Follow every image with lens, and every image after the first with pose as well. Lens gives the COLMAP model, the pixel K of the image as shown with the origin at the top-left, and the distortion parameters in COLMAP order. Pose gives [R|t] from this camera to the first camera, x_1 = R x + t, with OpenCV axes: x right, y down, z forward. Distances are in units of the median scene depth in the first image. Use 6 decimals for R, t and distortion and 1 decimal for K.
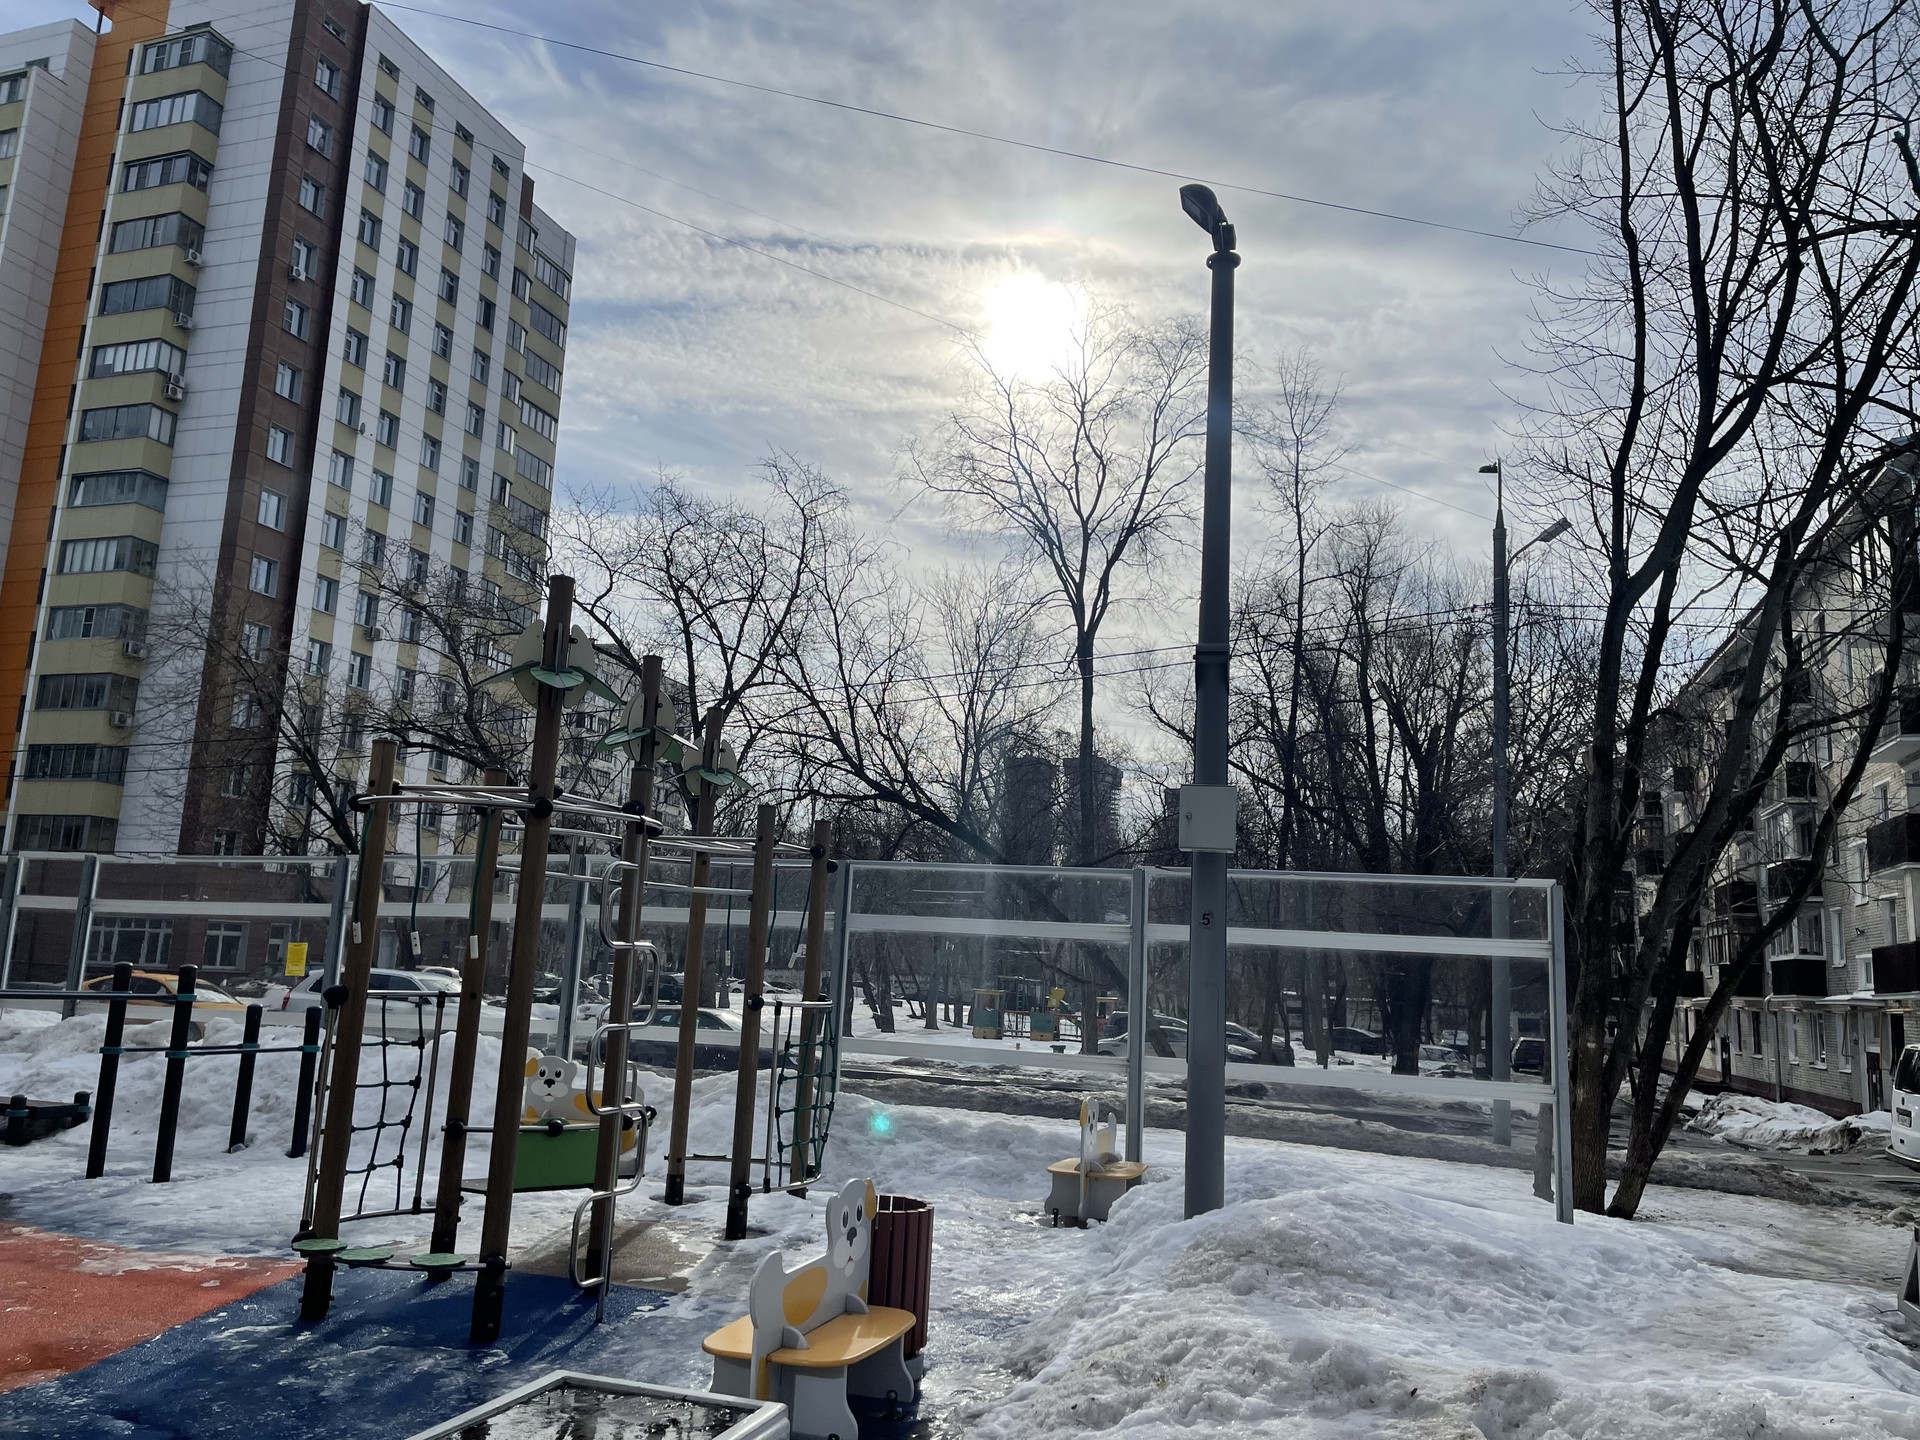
lens RADIAL K [[1443.0, 0, 961.4], [0, 1443.0, 723.5], [0, 0, 1]] dist [0.066180, -0.083055]
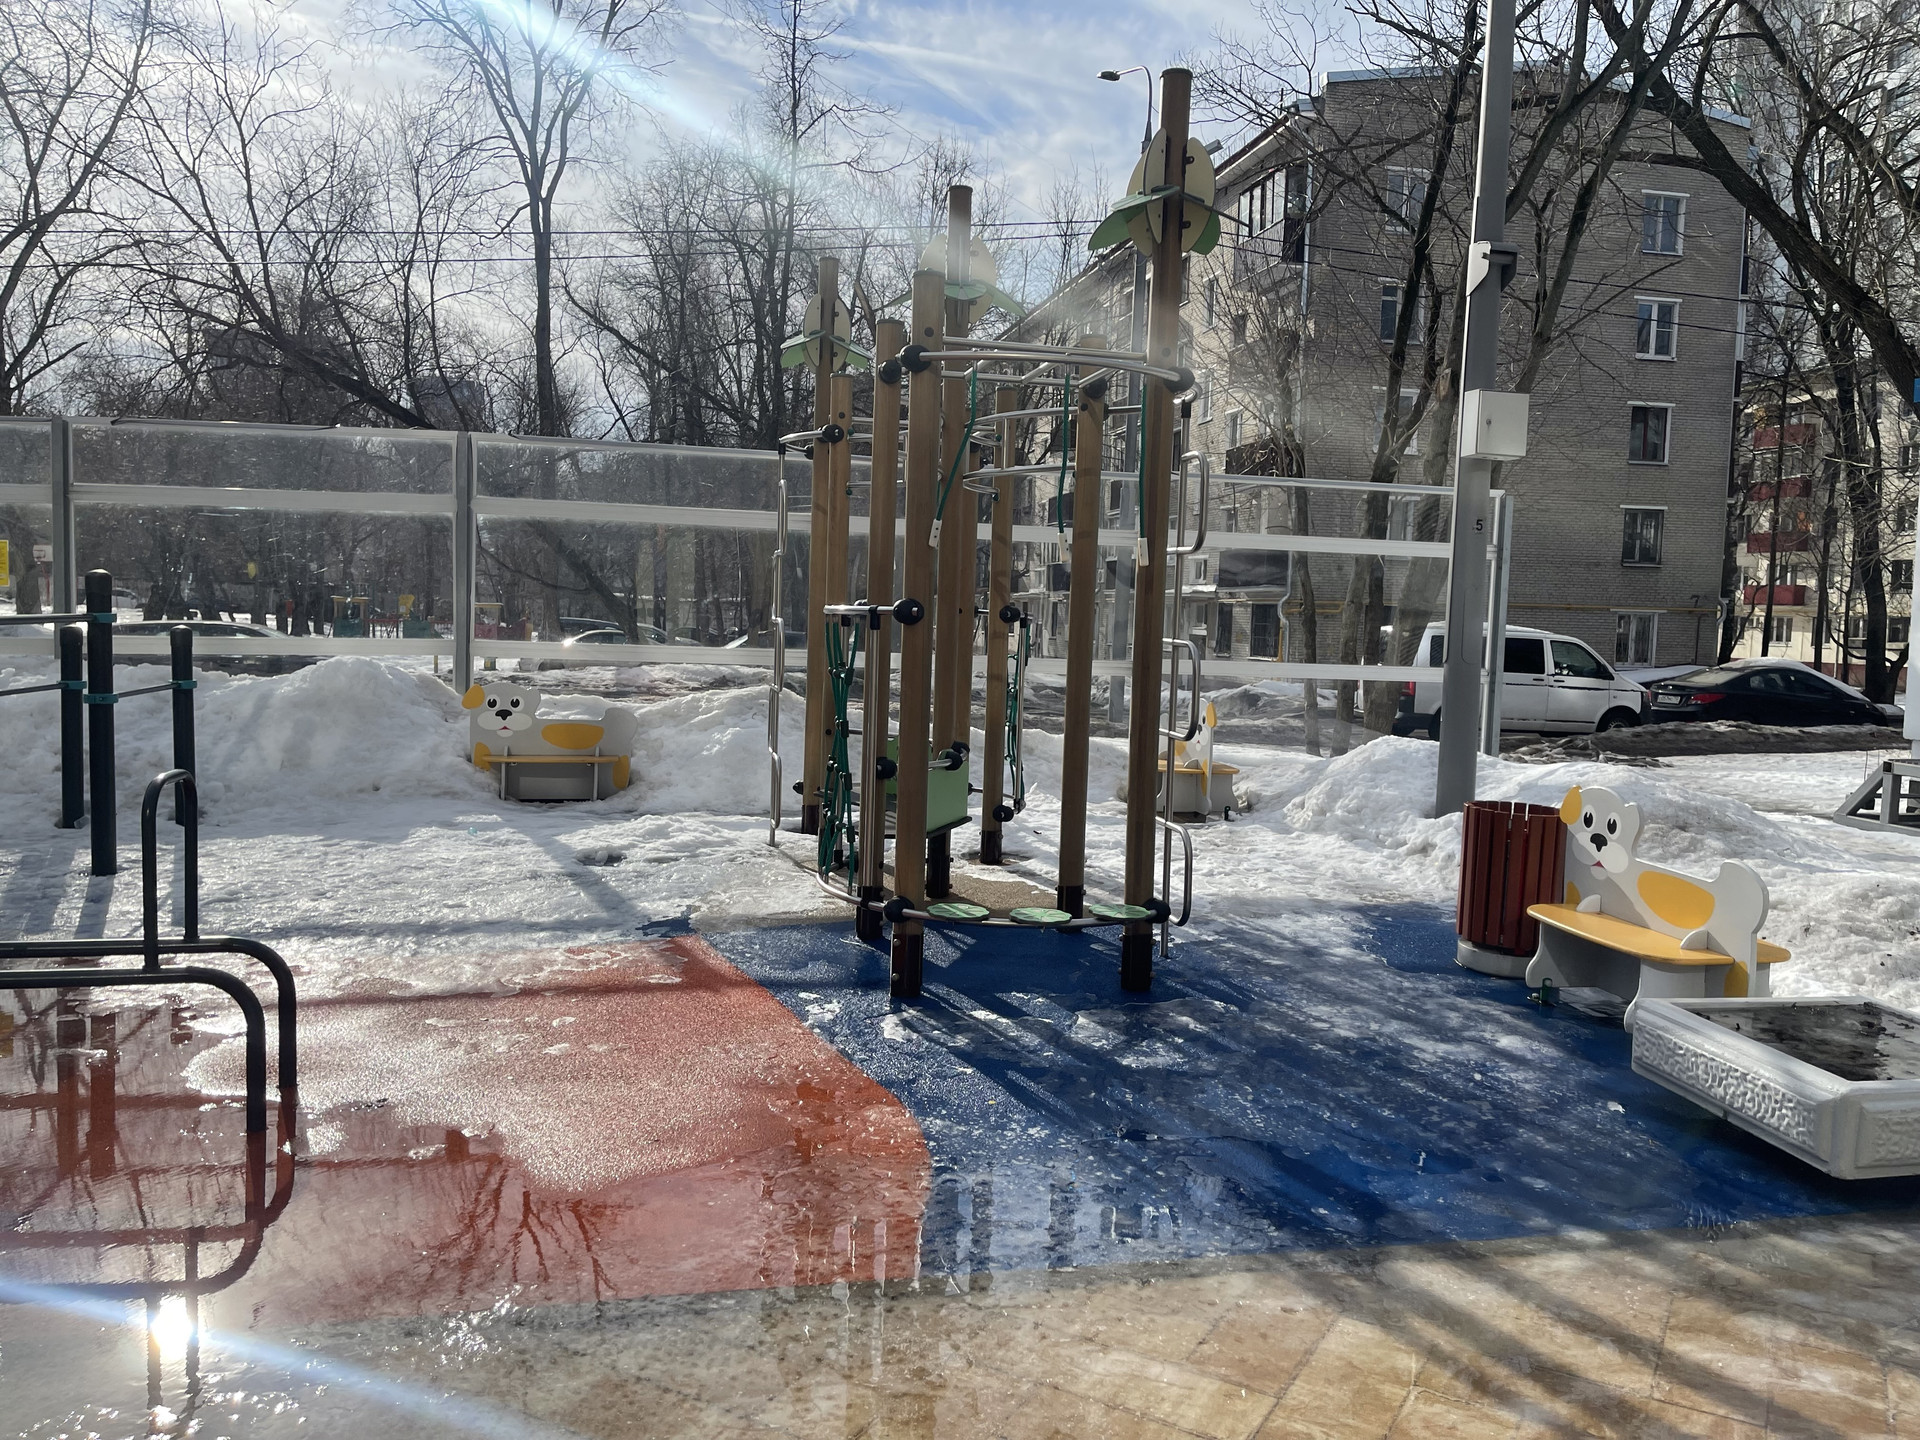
lens RADIAL K [[1443.0, 0, 963.0], [0, 1443.0, 721.2], [0, 0, 1]] dist [0.066180, -0.083055]
pose [[0.864198, -0.060587, 0.499490, -0.233962], [-0.073876, 0.966685, 0.245076, 0.015428], [-0.497698, -0.248694, 0.830932, 0.094178]]
